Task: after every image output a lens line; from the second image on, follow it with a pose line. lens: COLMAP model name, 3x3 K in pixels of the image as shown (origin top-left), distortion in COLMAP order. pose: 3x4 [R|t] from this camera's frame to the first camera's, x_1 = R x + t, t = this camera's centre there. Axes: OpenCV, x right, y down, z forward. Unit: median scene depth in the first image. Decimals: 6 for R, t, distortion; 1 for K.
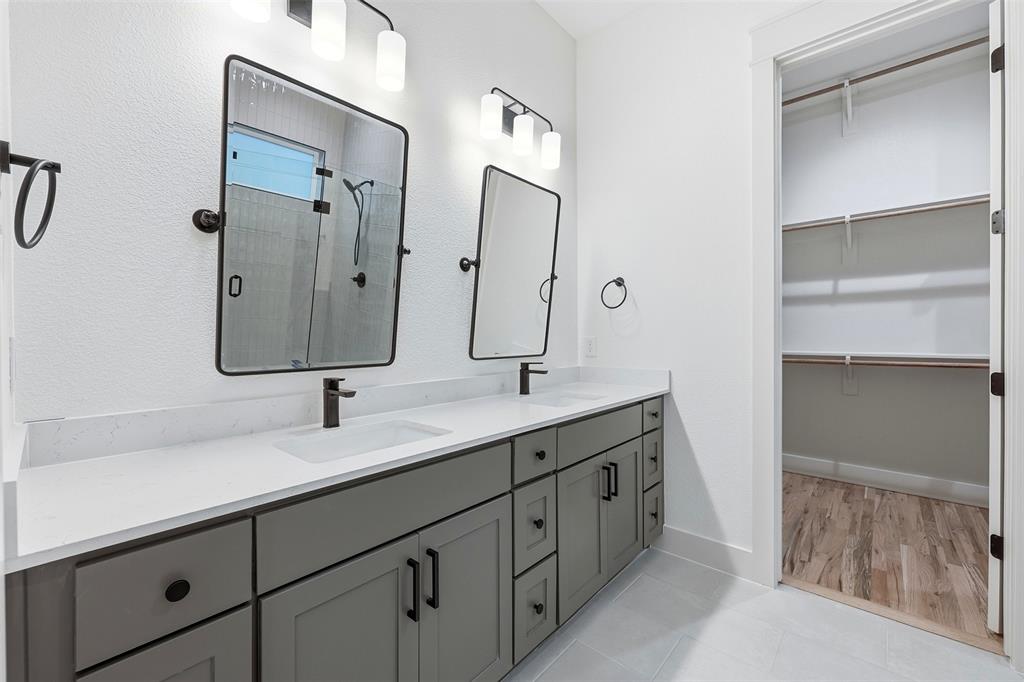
lens RADIAL K [[427.0, 0, 512.5], [0, 427.0, 336.9], [0, 0, 1]] dist [0.013362, -0.001196]
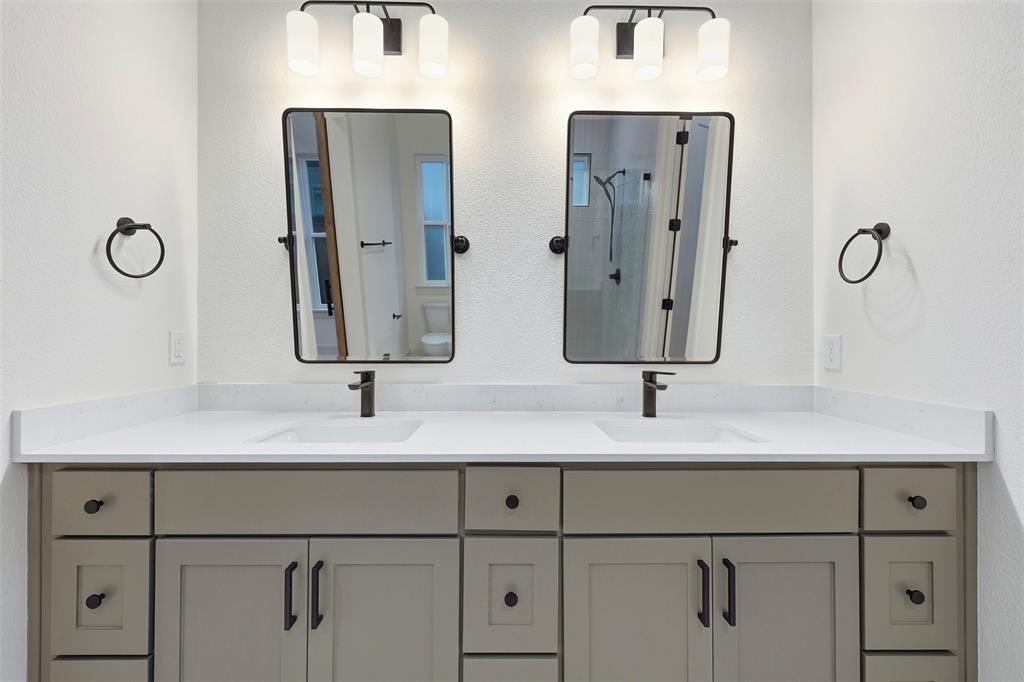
lens RADIAL K [[376.4, 0, 509.9], [0, 376.4, 339.0], [0, 0, 1]] dist [0.001340, 0.000037]
pose [[0.666246, 0.025569, -0.745294, 0.357967], [-0.010750, 0.999637, 0.024685, -0.002954], [0.745655, -0.008434, 0.666279, 0.414279]]
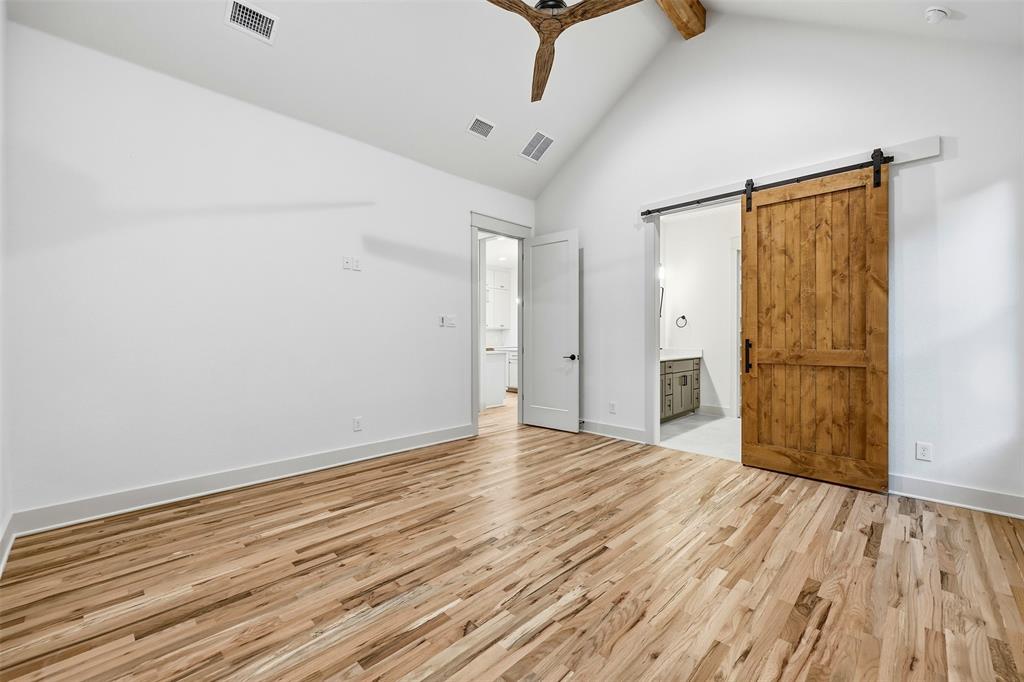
lens RADIAL K [[427.0, 0, 512.2], [0, 427.0, 338.4], [0, 0, 1]] dist [0.013362, -0.001196]
pose [[0.999189, 0.010232, -0.038945, -0.851878], [-0.010153, 0.999946, 0.002243, 0.012423], [0.038966, -0.001846, 0.999239, -2.051016]]
